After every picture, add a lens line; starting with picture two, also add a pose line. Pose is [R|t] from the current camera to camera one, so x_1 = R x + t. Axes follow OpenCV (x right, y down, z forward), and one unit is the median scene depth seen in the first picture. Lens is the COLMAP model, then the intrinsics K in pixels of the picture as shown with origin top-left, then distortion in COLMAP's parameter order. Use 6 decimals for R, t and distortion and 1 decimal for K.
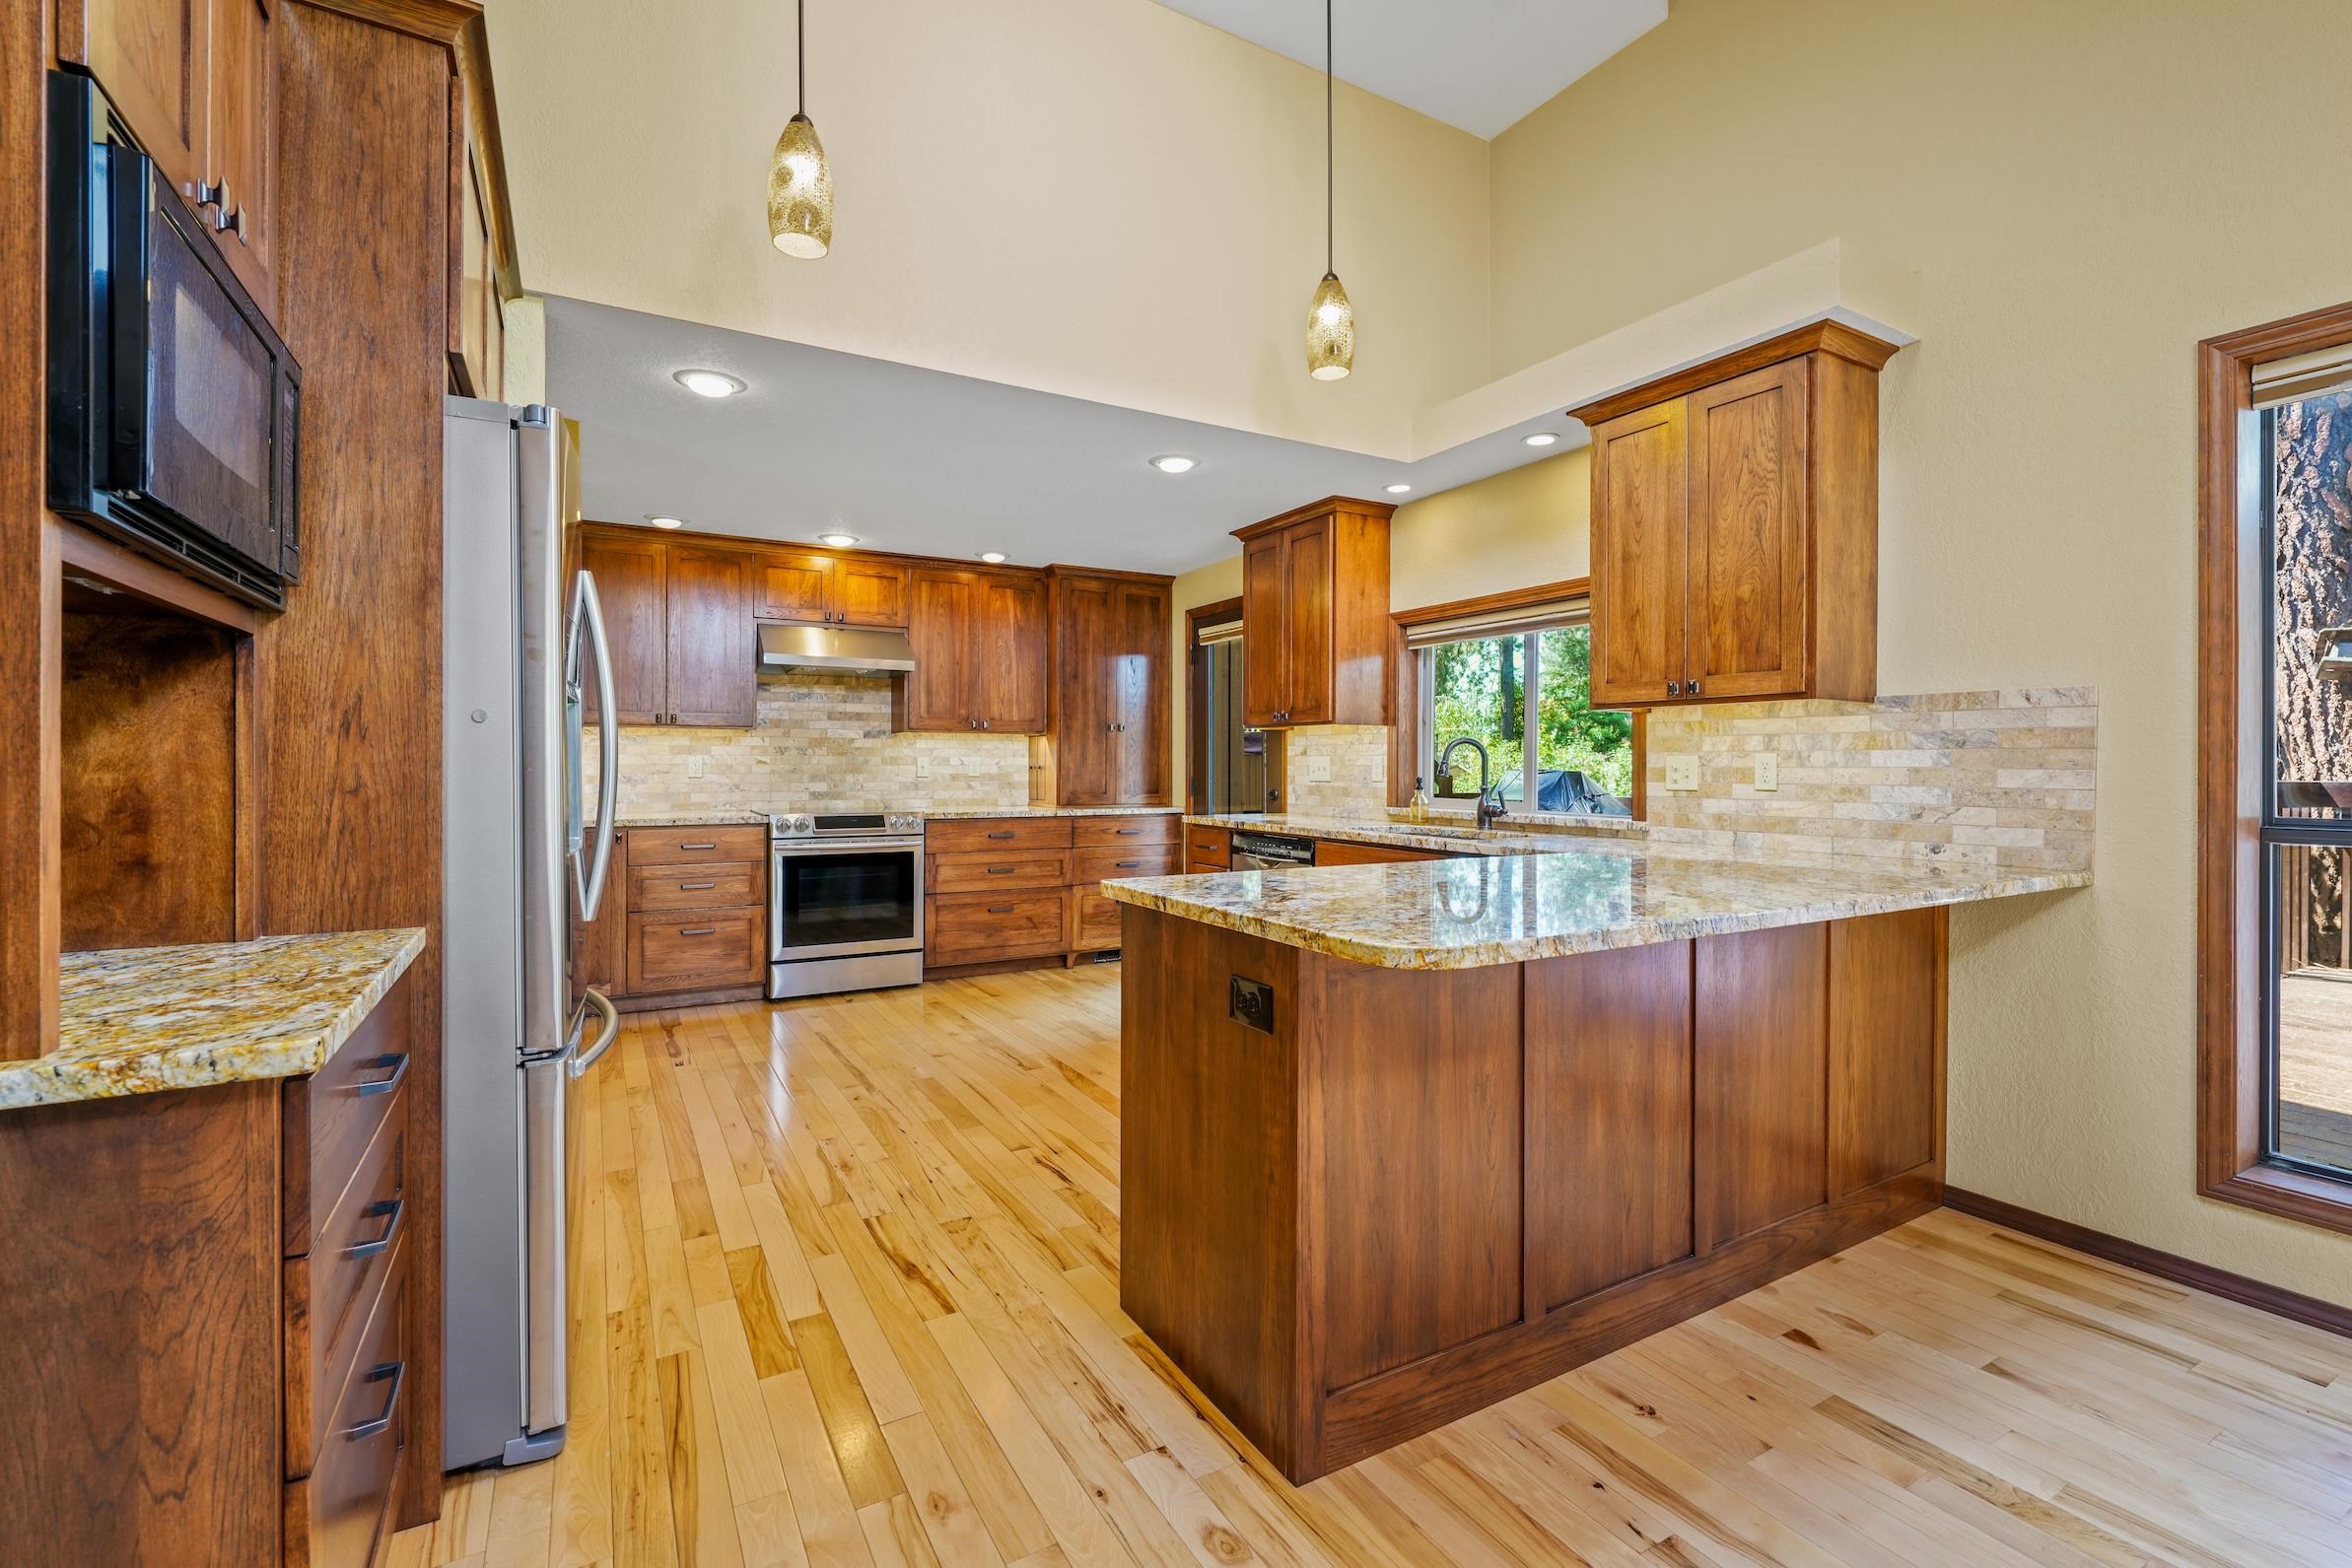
lens RADIAL K [[1023.8, 0, 1173.0], [0, 1023.8, 767.0], [0, 0, 1]] dist [-0.000152, 0.000311]
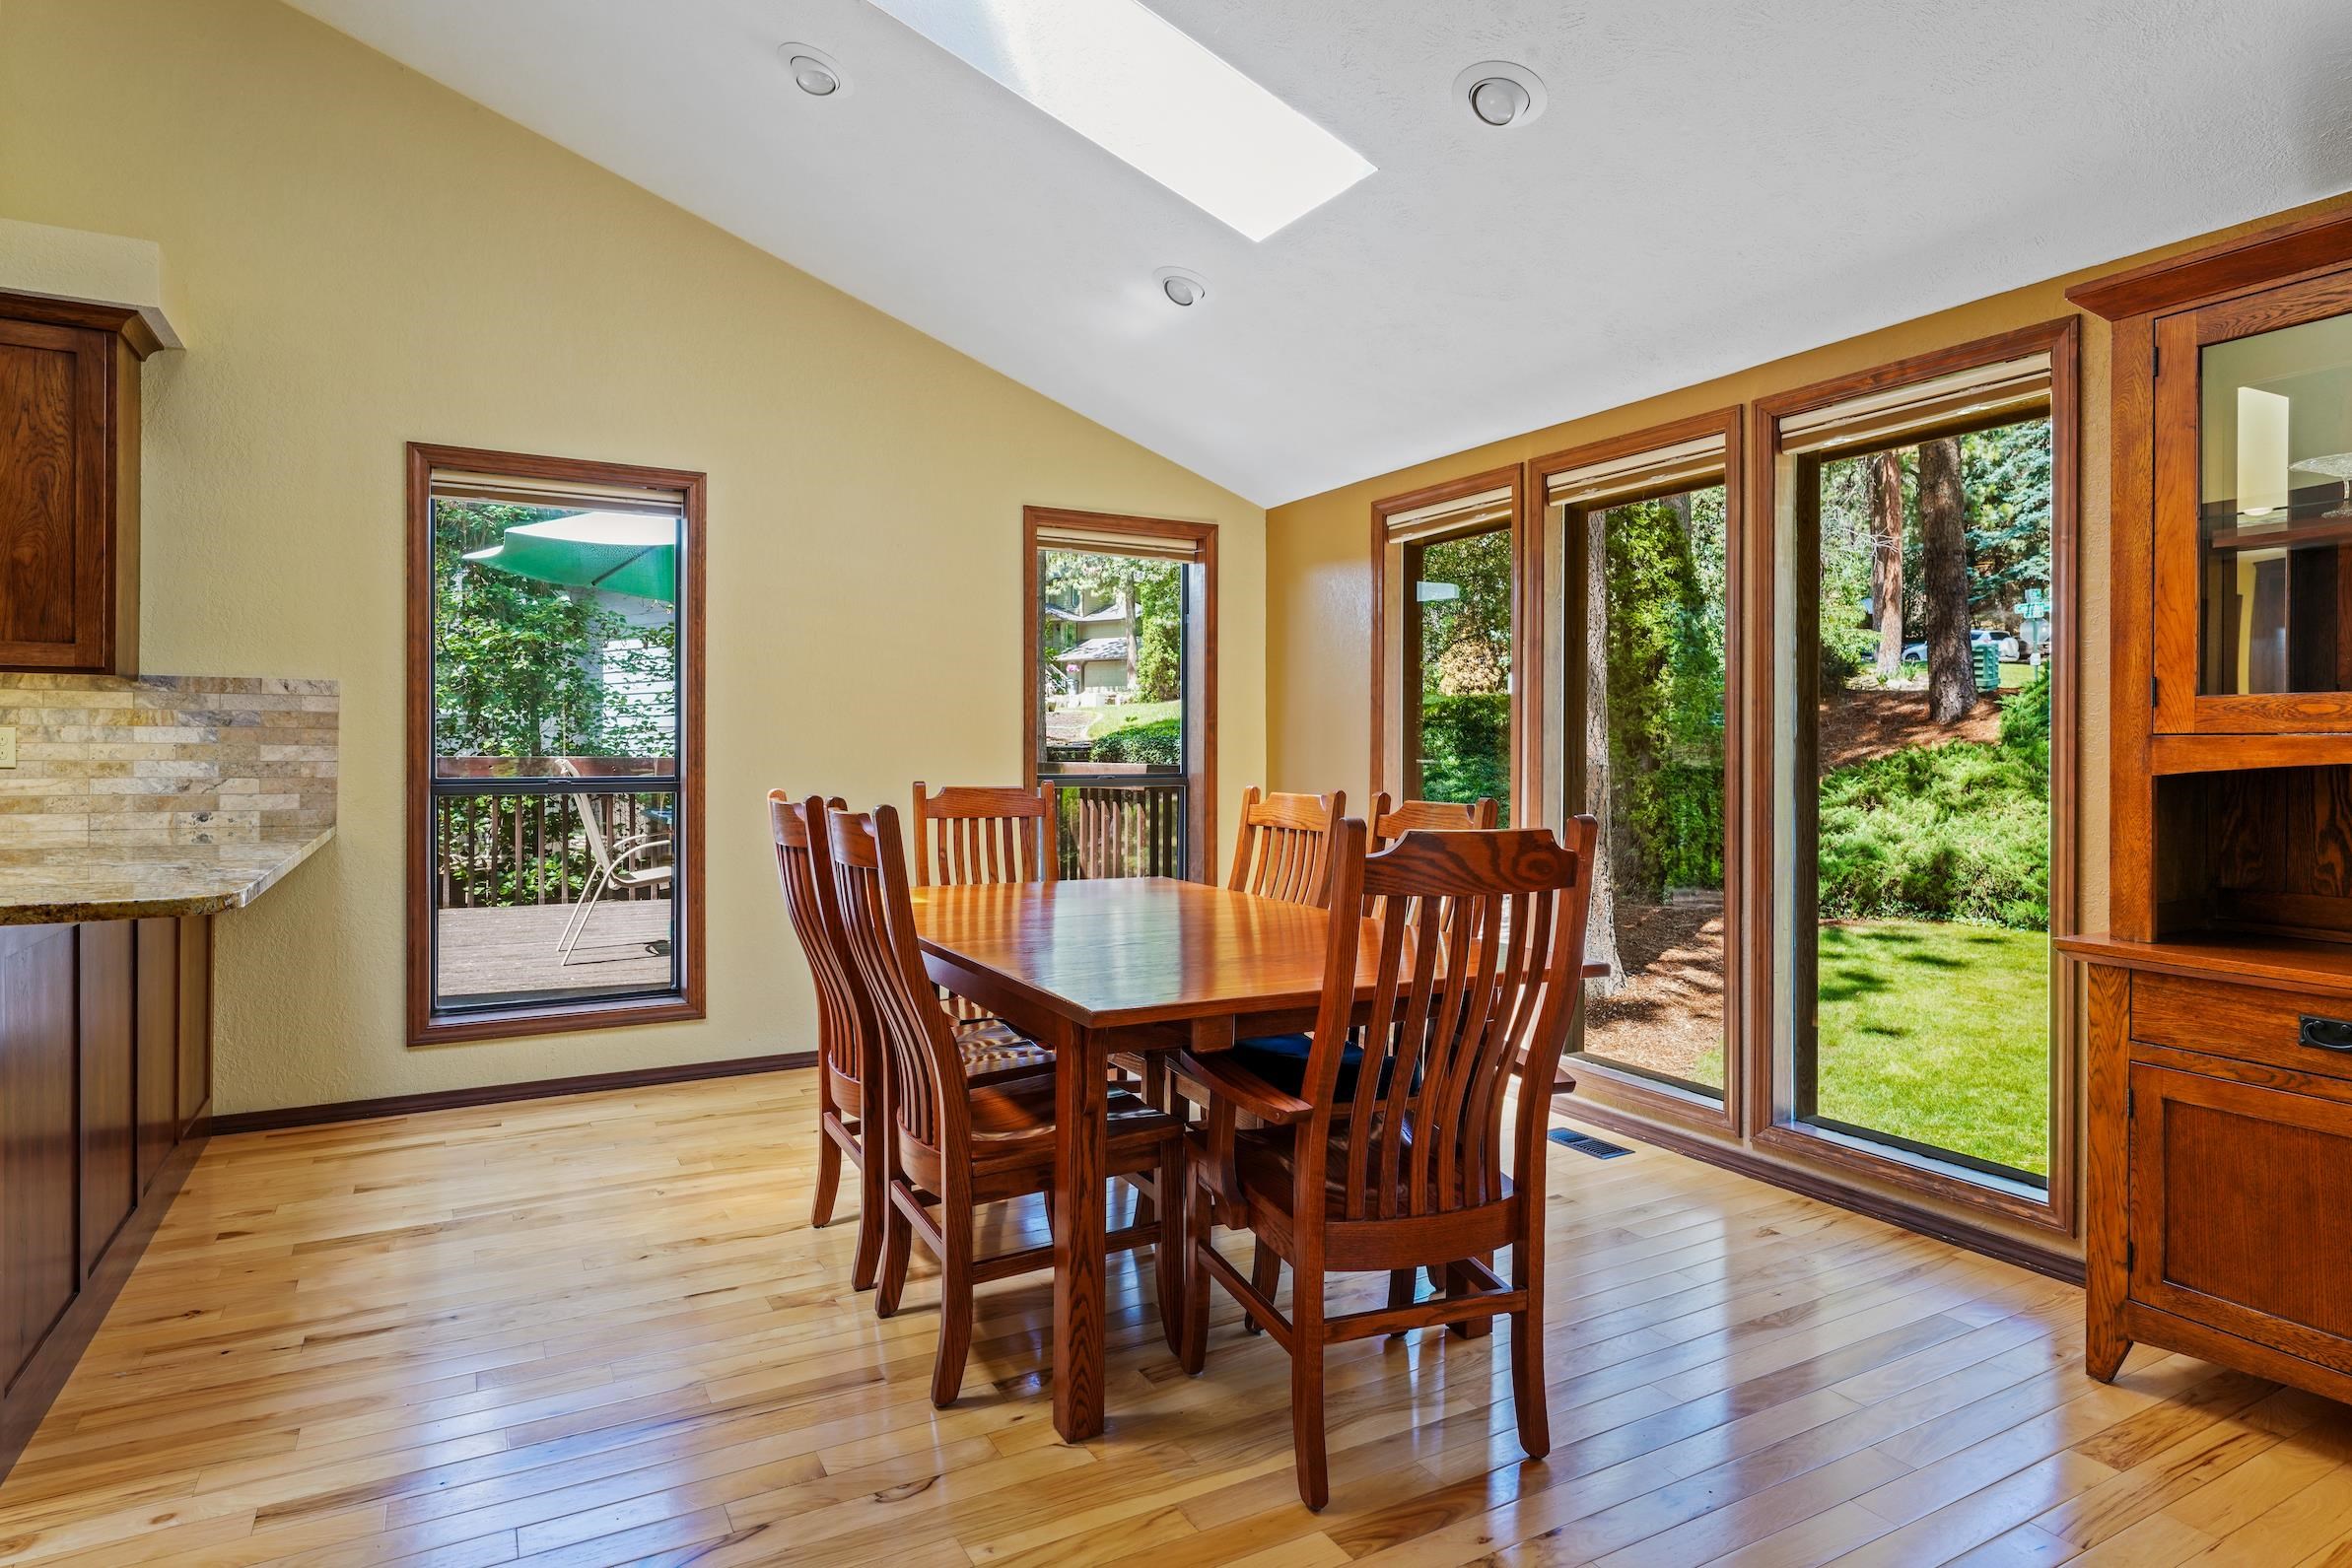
lens RADIAL K [[1292.8, 0, 1188.8], [0, 1292.8, 763.0], [0, 0, 1]] dist [0.014353, -0.000727]
pose [[-0.001091, -0.010841, 0.999941, -0.442701], [-0.003320, 0.999936, 0.010837, 0.001850], [-0.999994, -0.003308, -0.001127, -0.042635]]
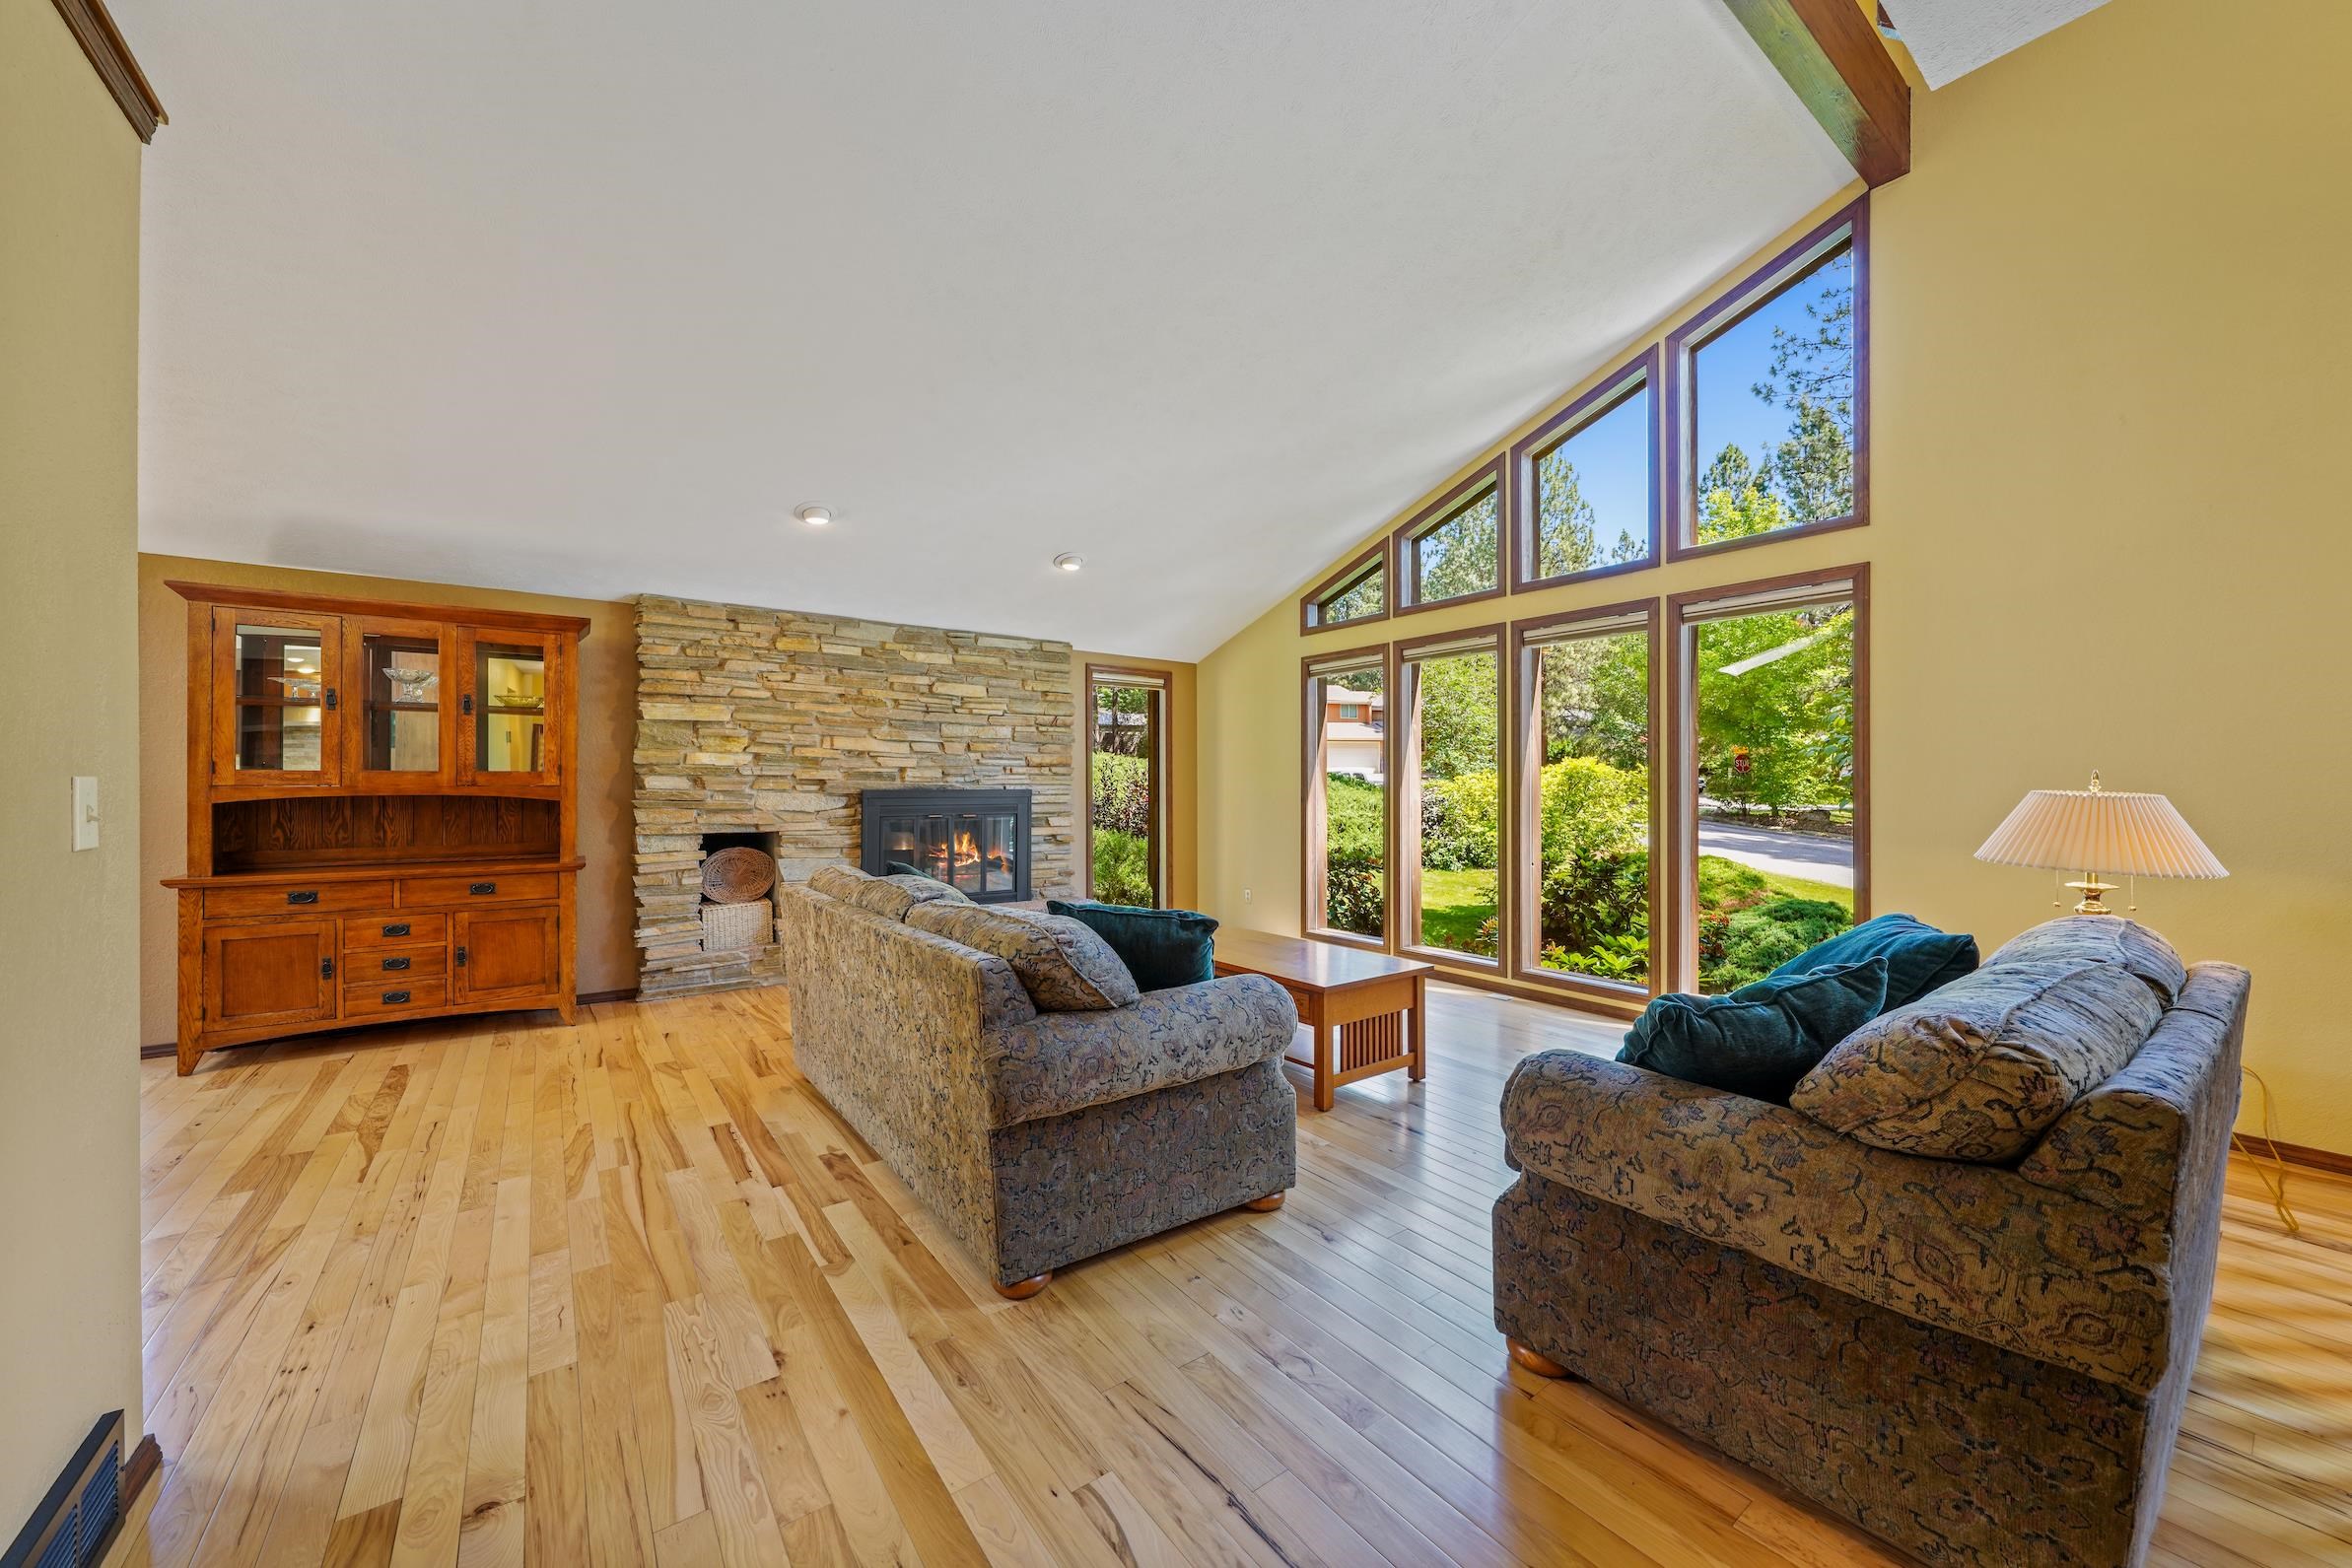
lens RADIAL K [[868.3, 0, 1178.2], [0, 868.3, 782.1], [0, 0, 1]] dist [-0.002750, 0.000117]
pose [[-0.993465, -0.001099, -0.114134, -0.754487], [-0.000618, 0.999991, -0.004251, -0.006565], [0.114138, -0.004153, -0.993456, 0.536119]]
